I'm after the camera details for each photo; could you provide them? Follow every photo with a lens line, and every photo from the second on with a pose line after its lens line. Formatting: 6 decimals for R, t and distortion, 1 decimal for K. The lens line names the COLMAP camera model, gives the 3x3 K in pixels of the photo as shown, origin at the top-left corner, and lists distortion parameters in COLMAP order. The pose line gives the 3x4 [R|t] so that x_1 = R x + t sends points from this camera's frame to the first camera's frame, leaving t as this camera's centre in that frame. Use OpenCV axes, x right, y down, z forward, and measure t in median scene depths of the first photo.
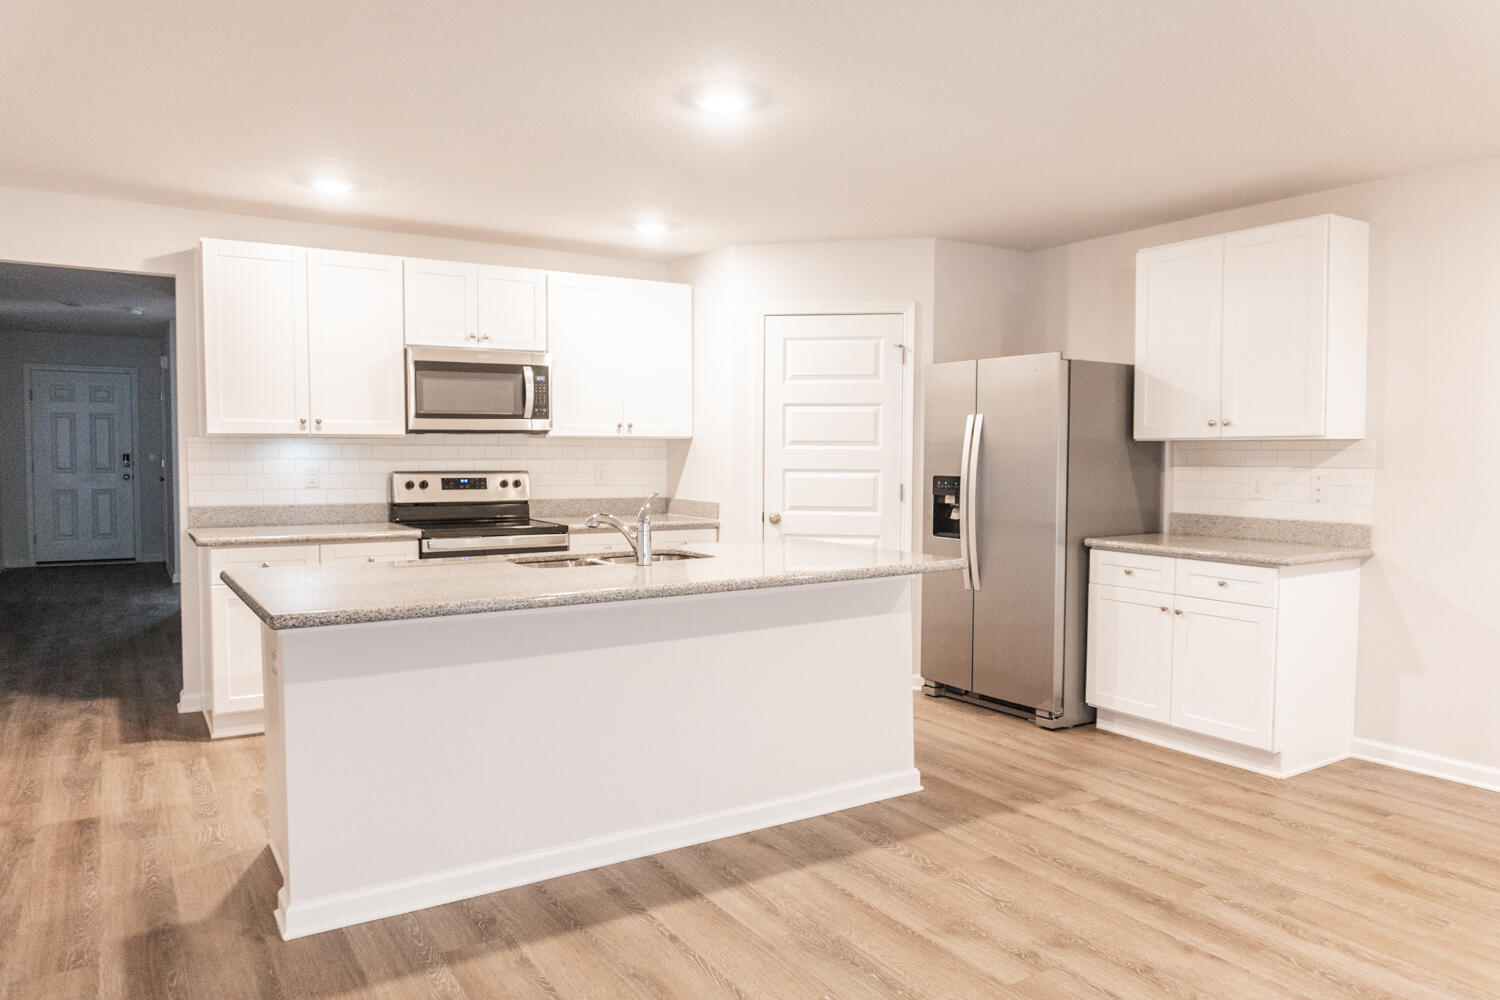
lens RADIAL K [[1016.8, 0, 750.0], [0, 1016.8, 500.0], [0, 0, 1]] dist [-0.020685, -0.002731]
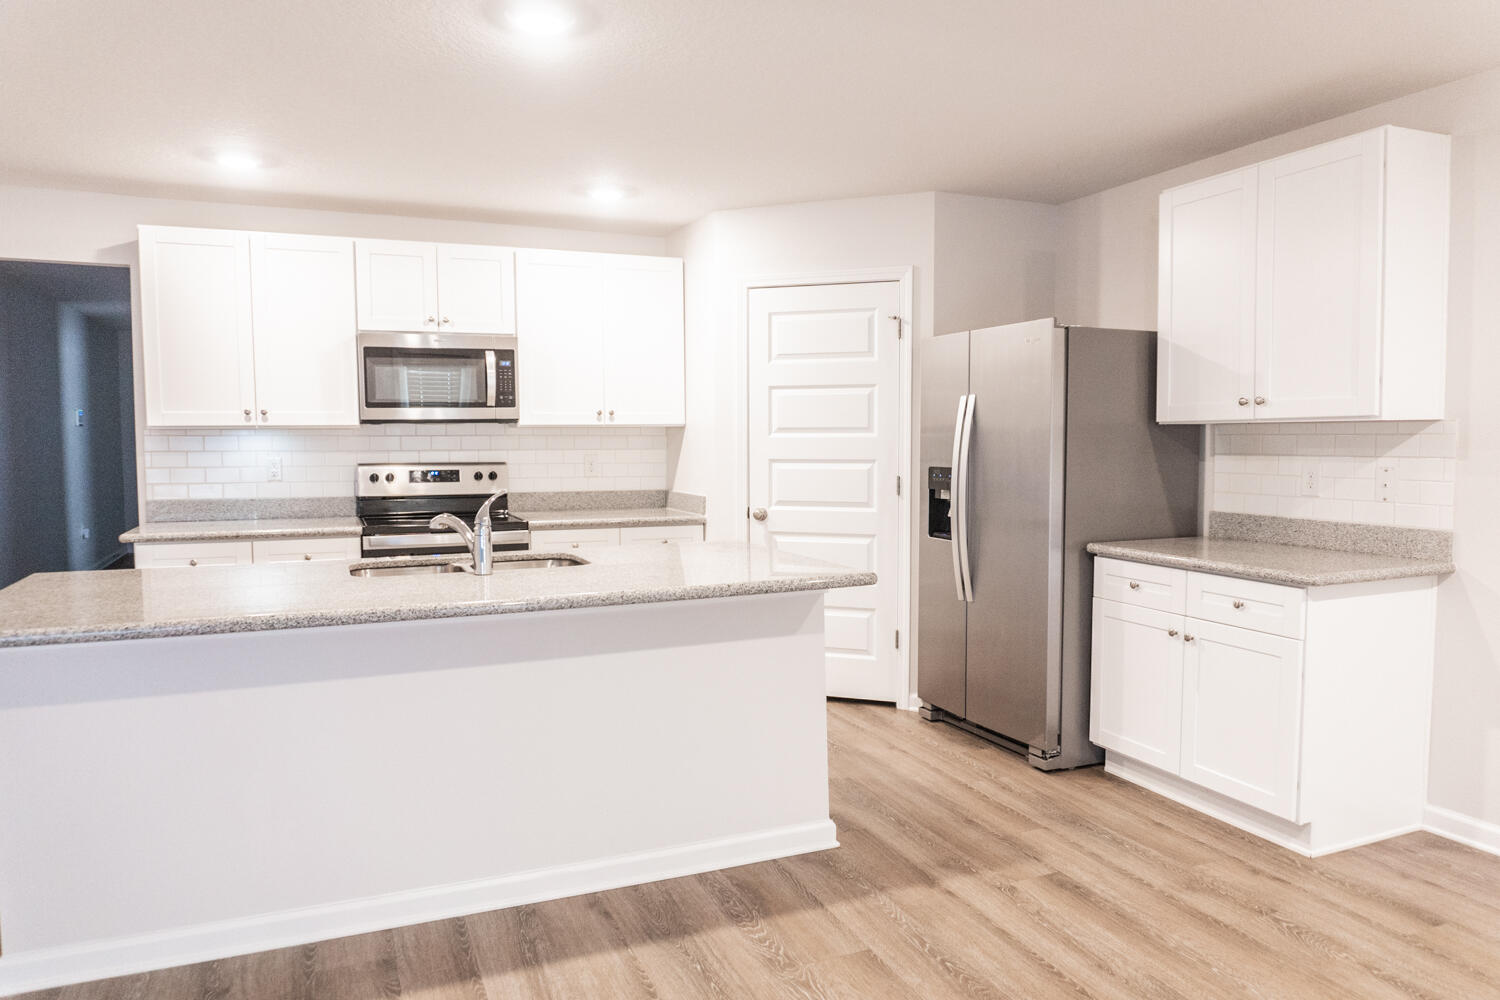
lens RADIAL K [[997.0, 0, 744.4], [0, 997.0, 500.7], [0, 0, 1]] dist [-0.025427, -0.001379]
pose [[0.985513, 0.003520, -0.169563, 0.197784], [-0.001068, 0.999894, 0.014551, -0.008444], [0.169596, -0.014159, 0.985412, 0.159969]]
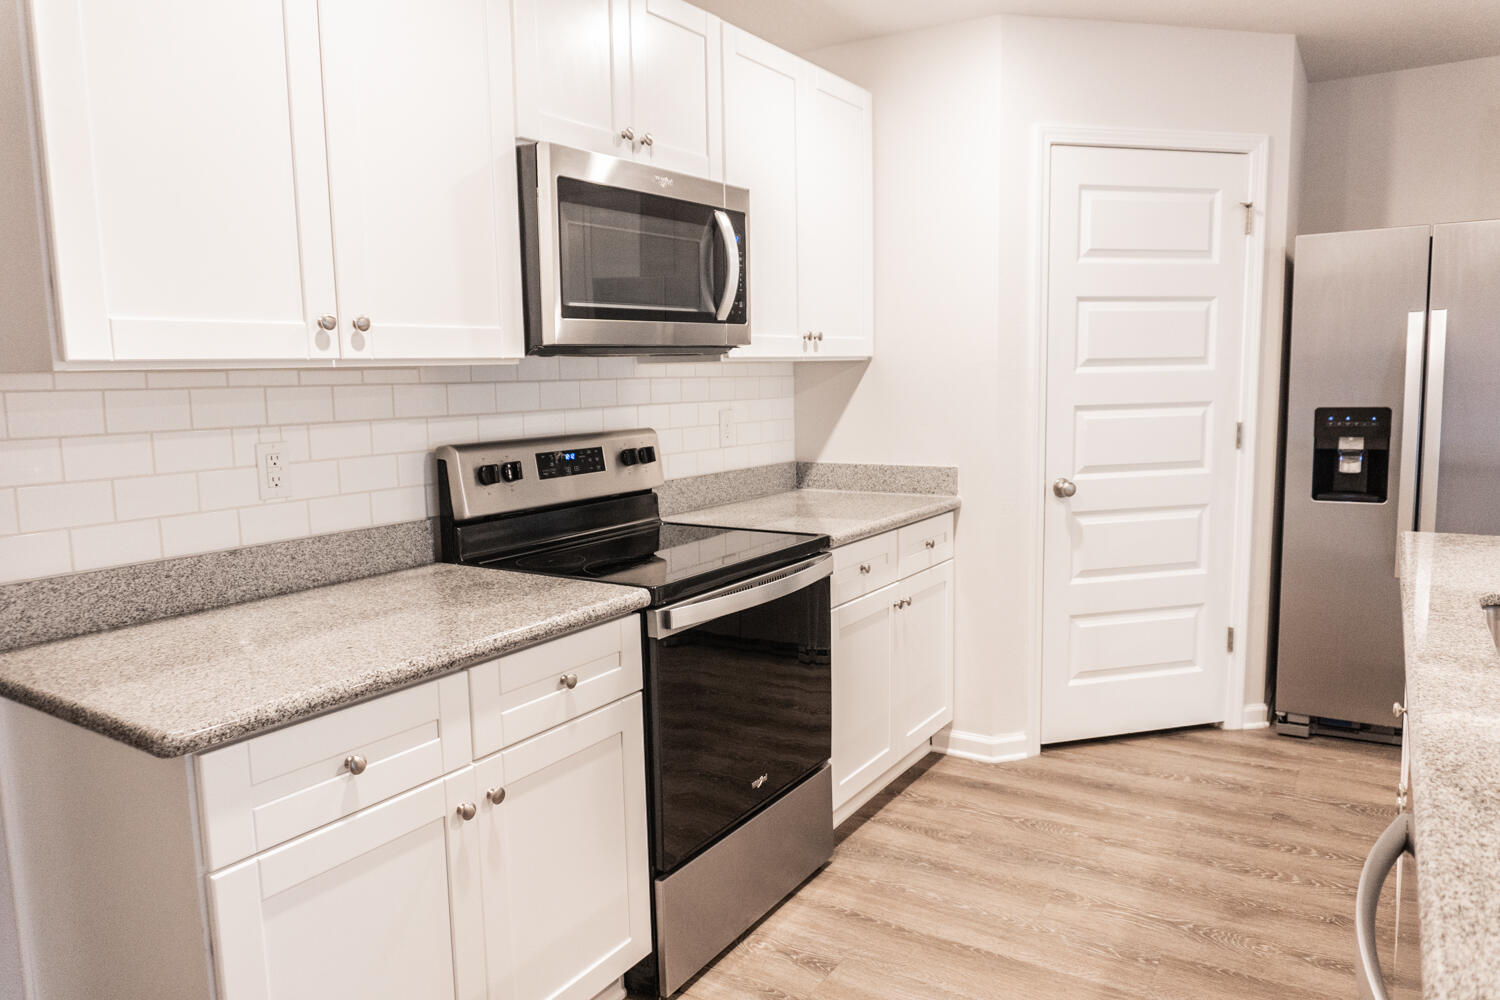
lens RADIAL K [[1016.8, 0, 750.0], [0, 1016.8, 500.0], [0, 0, 1]] dist [-0.020685, -0.002731]
pose [[0.909180, -0.076373, 0.409340, -0.487763], [0.048152, 0.995725, 0.078829, -0.039149], [-0.413611, -0.051959, 0.908970, 0.652411]]
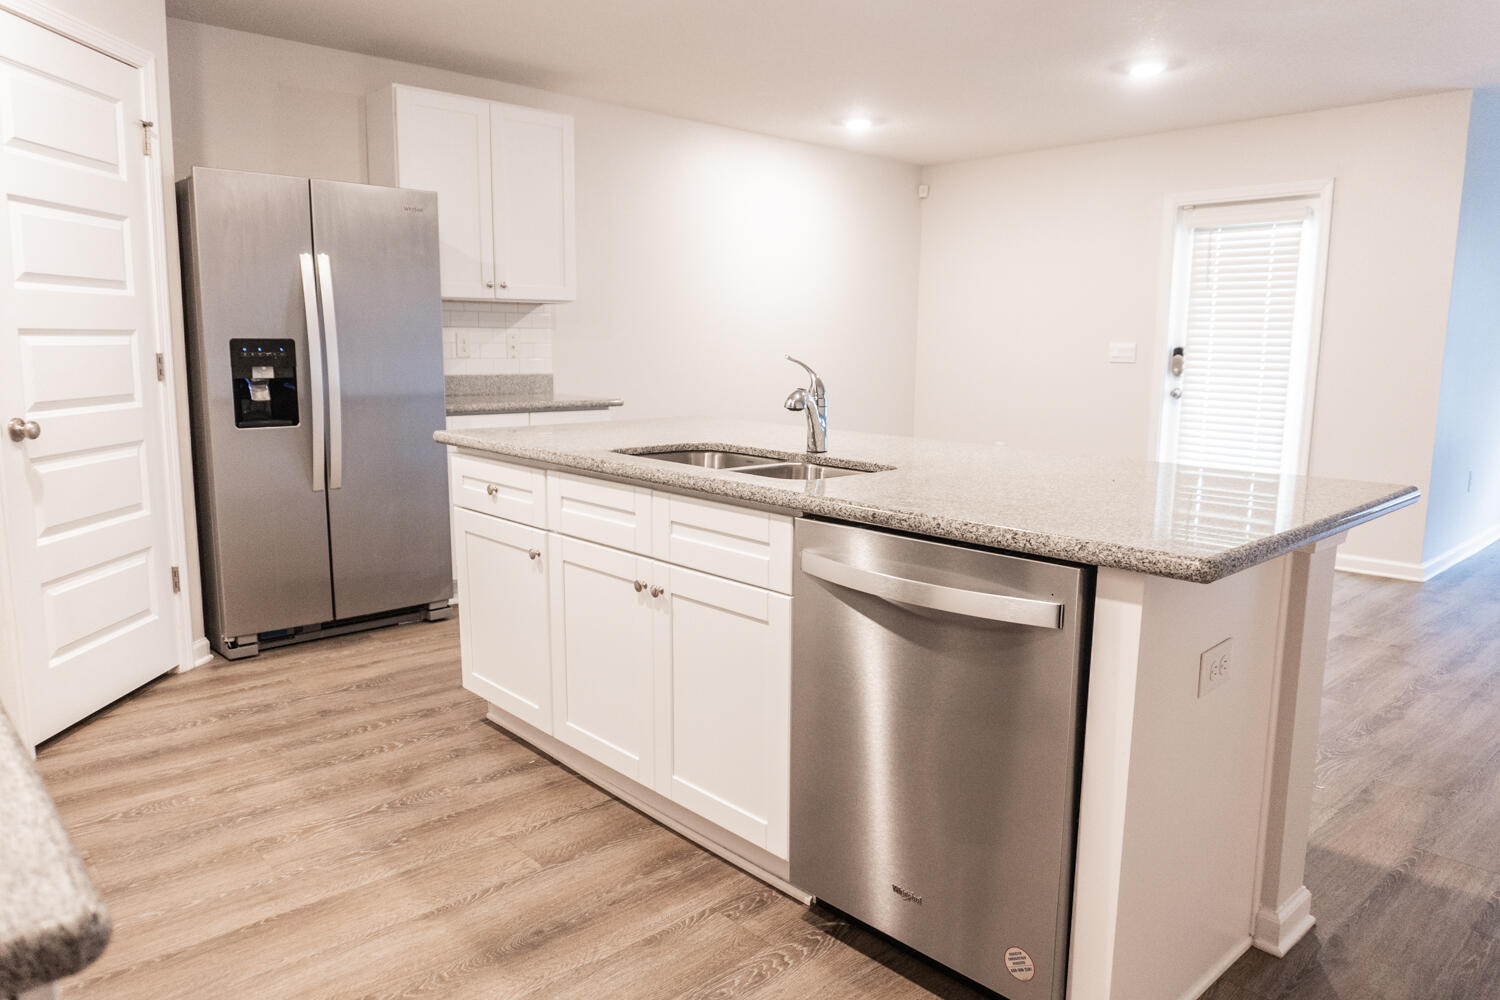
lens RADIAL K [[1016.8, 0, 750.0], [0, 1016.8, 500.0], [0, 0, 1]] dist [-0.020685, -0.002731]
pose [[-0.172494, -0.158565, 0.972164, -0.639985], [0.034265, 0.985395, 0.166803, -0.021713], [-0.984414, 0.062084, -0.164542, 0.906604]]
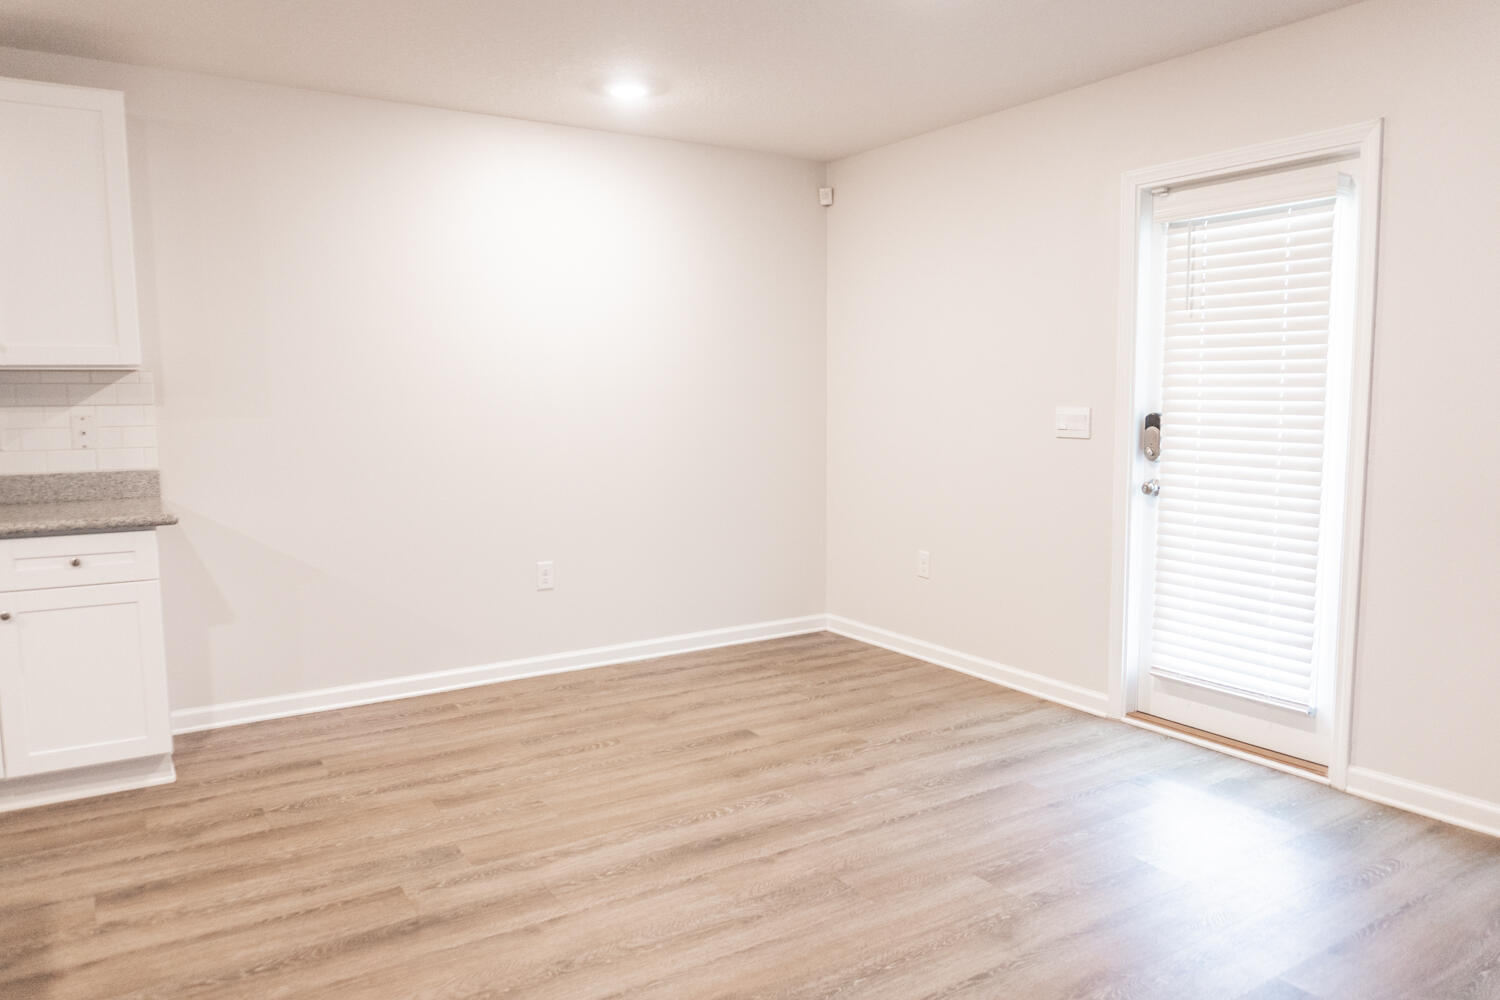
lens RADIAL K [[1057.0, 0, 749.7], [0, 1057.0, 495.7], [0, 0, 1]] dist [-0.008591, -0.004407]
pose [[-0.007398, -0.104617, 0.994485, -0.276298], [0.052655, 0.993092, 0.104862, -0.019959], [-0.998585, 0.053140, -0.001839, 0.457293]]
